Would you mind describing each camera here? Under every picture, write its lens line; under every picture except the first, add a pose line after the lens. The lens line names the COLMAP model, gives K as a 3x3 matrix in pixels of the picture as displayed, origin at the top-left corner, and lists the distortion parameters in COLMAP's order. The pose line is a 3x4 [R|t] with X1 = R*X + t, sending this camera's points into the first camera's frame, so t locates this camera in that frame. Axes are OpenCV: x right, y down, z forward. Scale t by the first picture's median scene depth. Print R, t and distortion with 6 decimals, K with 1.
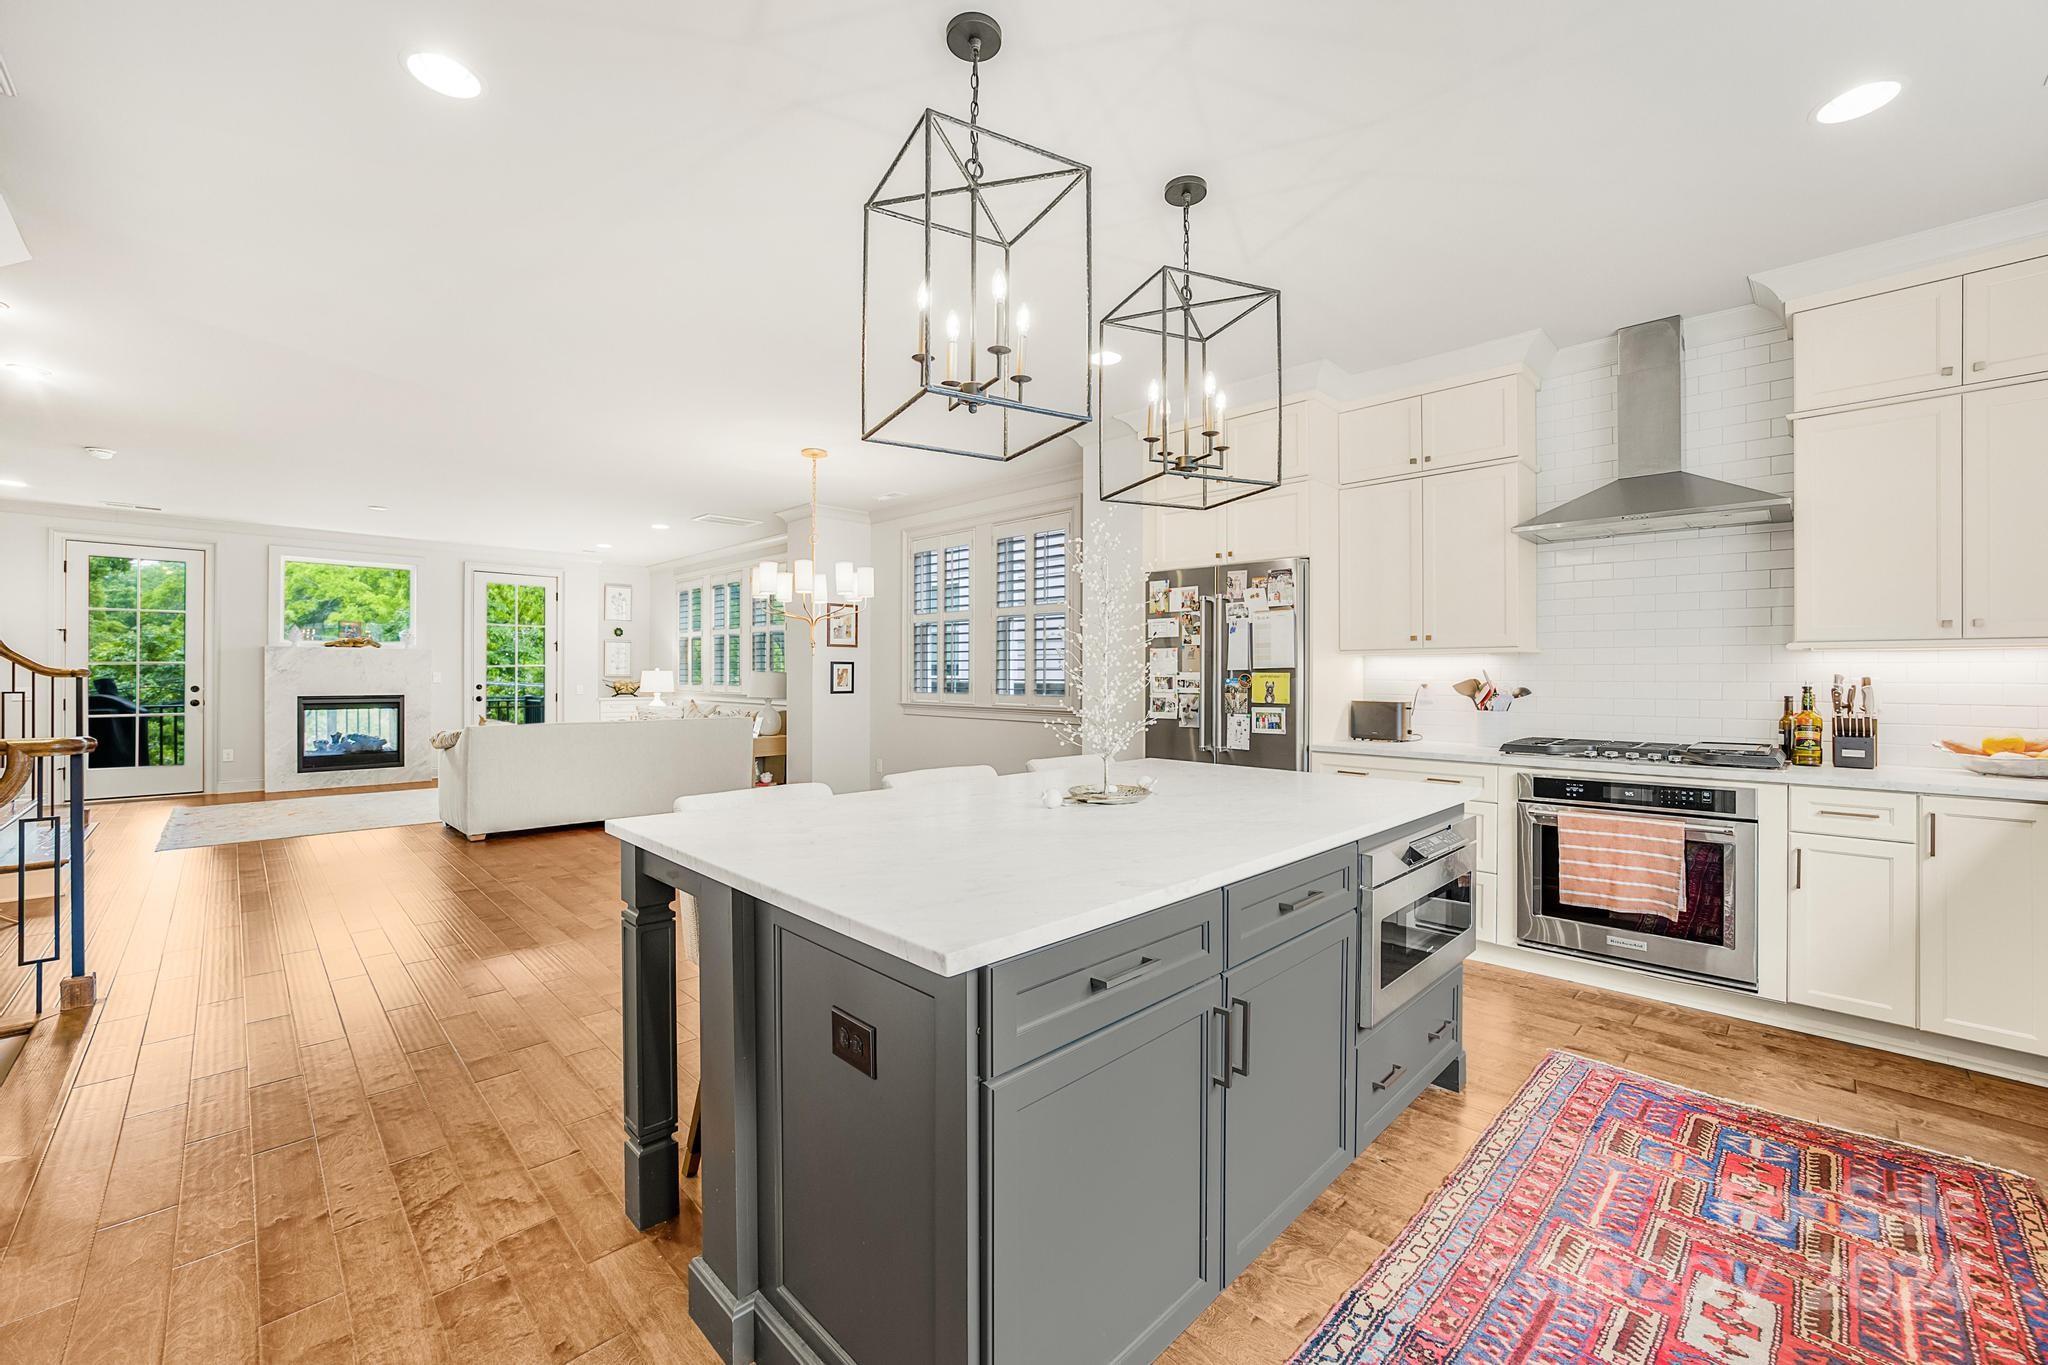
lens RADIAL K [[820.4, 0, 1025.6], [0, 820.4, 676.7], [0, 0, 1]] dist [-0.040245, 0.011756]
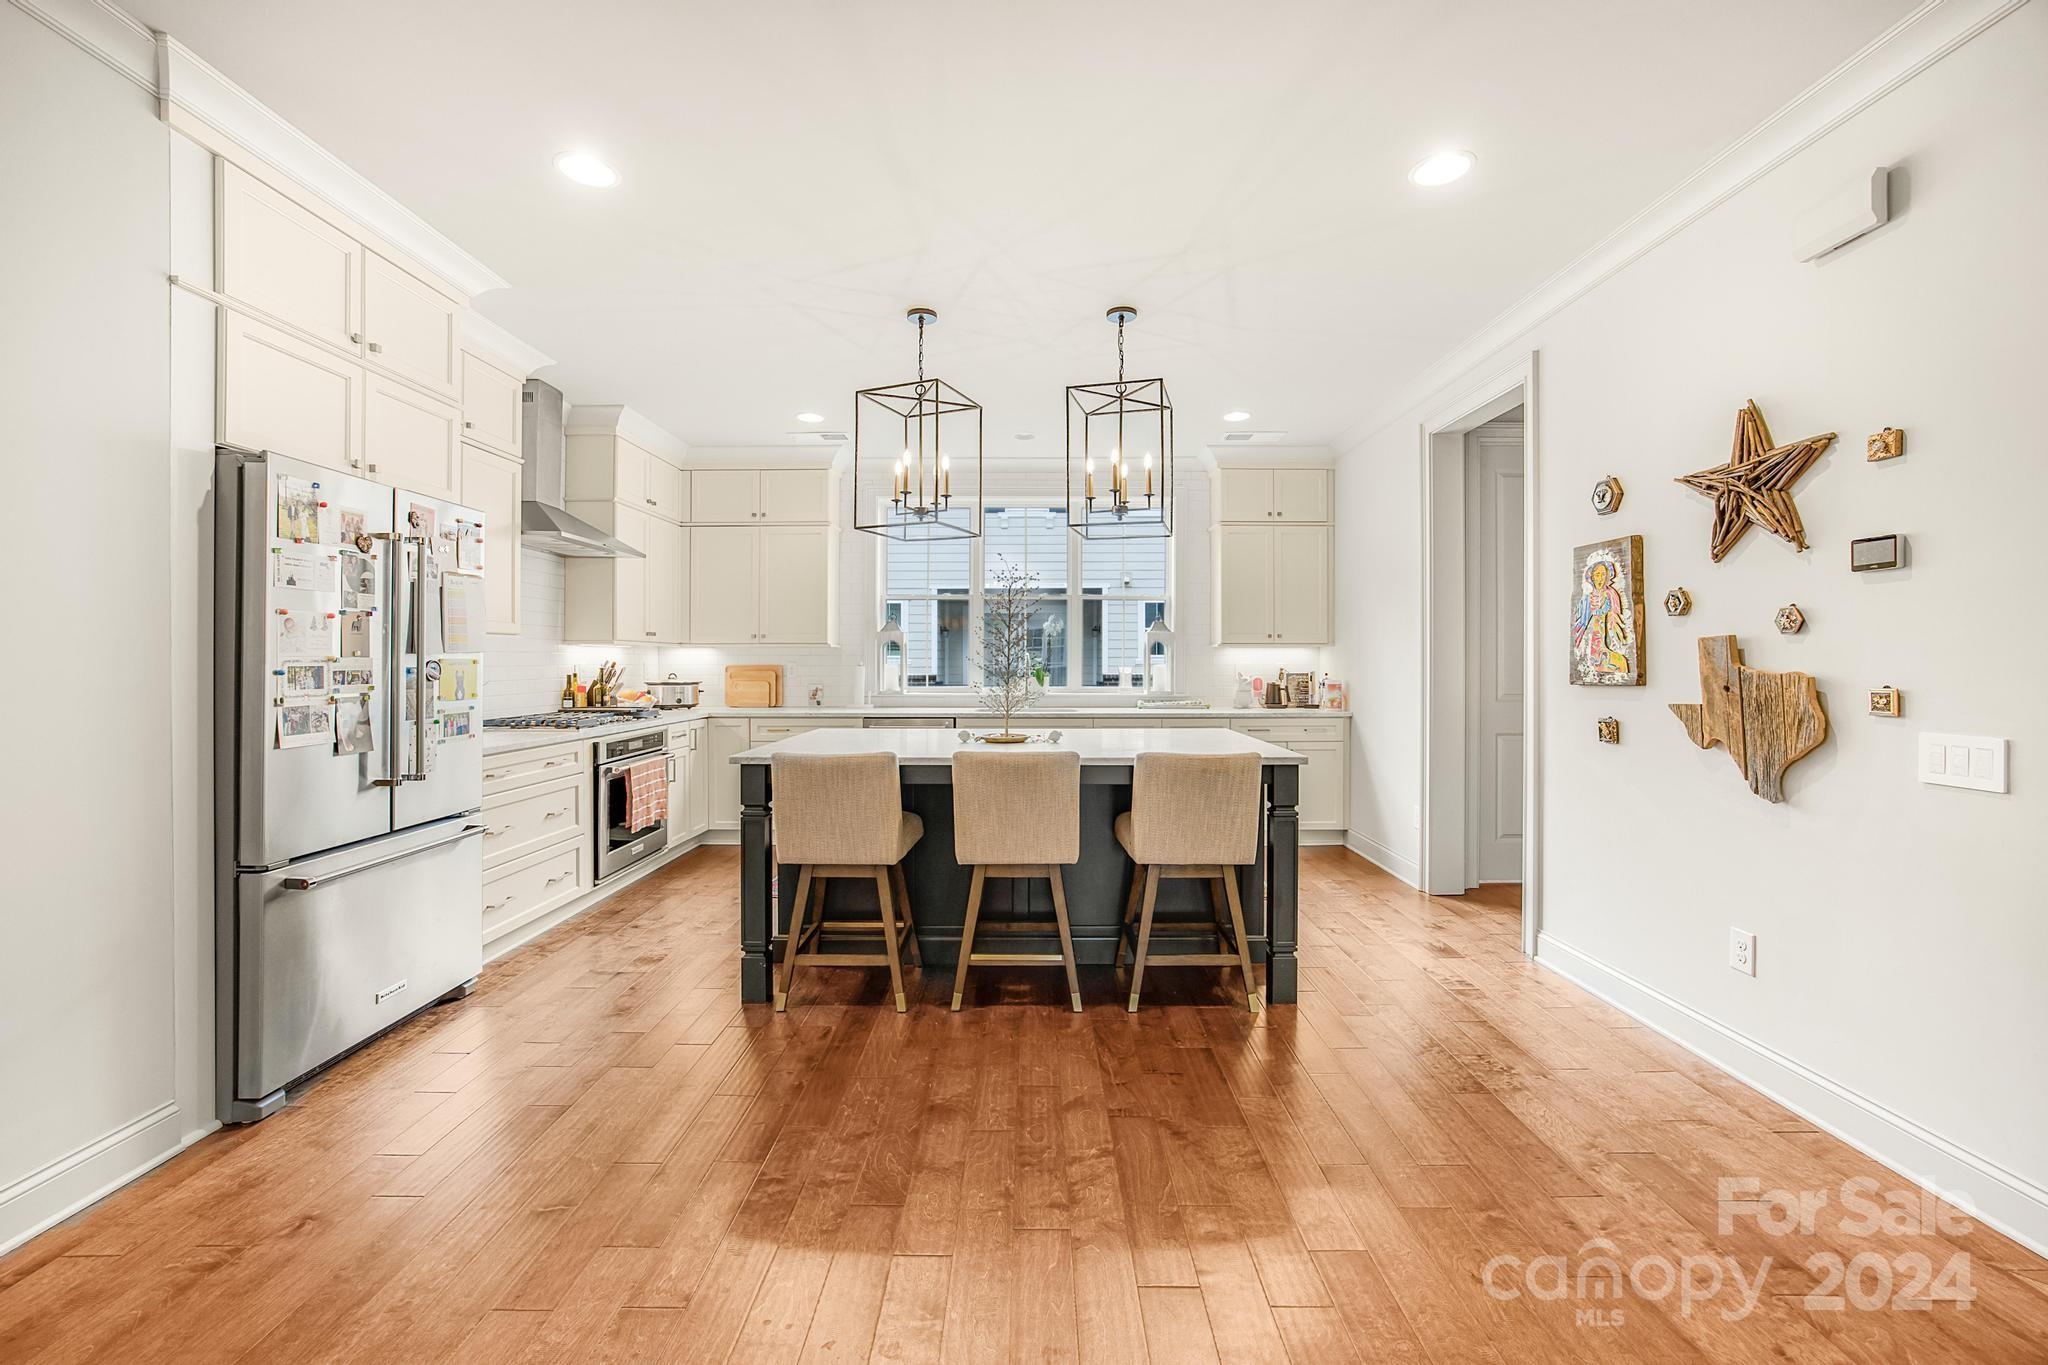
lens RADIAL K [[802.0, 0, 1037.0], [0, 802.0, 672.4], [0, 0, 1]] dist [-0.023976, 0.003903]
pose [[-0.715194, -0.012796, 0.698808, -0.522267], [-0.001304, 0.999855, 0.016975, -0.004936], [-0.698924, 0.011229, -0.715107, 1.058993]]
